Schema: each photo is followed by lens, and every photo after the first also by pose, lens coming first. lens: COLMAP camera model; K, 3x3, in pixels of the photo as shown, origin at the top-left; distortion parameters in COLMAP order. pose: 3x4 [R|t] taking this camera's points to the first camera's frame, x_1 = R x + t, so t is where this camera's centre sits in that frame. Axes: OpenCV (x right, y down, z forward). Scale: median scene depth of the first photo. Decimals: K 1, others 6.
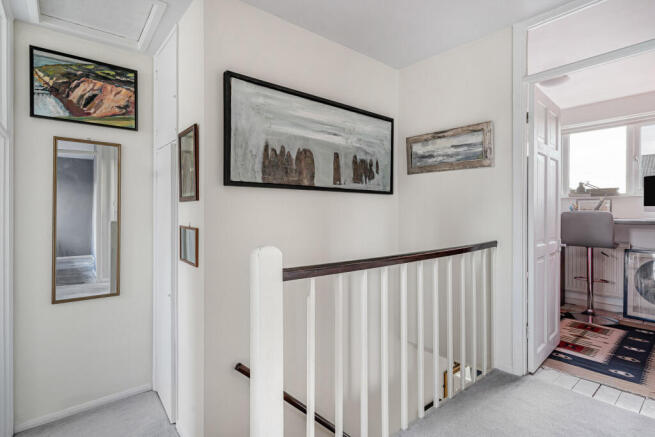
lens RADIAL K [[317.5, 0, 326.2], [0, 317.5, 213.0], [0, 0, 1]] dist [0.004029, 0.000181]
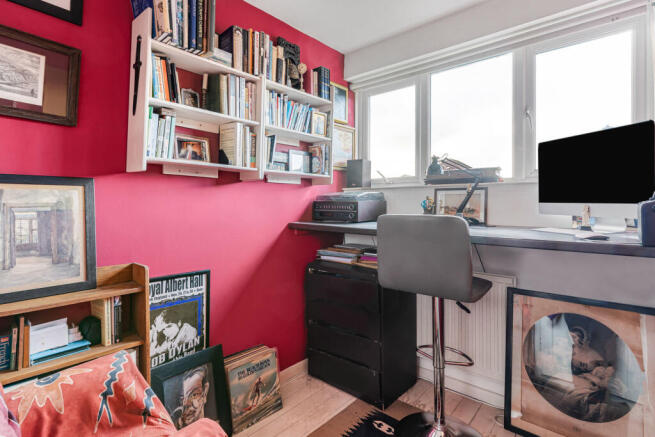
lens RADIAL K [[317.5, 0, 333.5], [0, 317.5, 206.3], [0, 0, 1]] dist [0.004029, 0.000181]
pose [[0.977732, -0.006152, 0.209767, 0.539974], [0.003344, 0.999900, 0.013738, -0.022409], [-0.209830, -0.012730, 0.977655, 0.542439]]
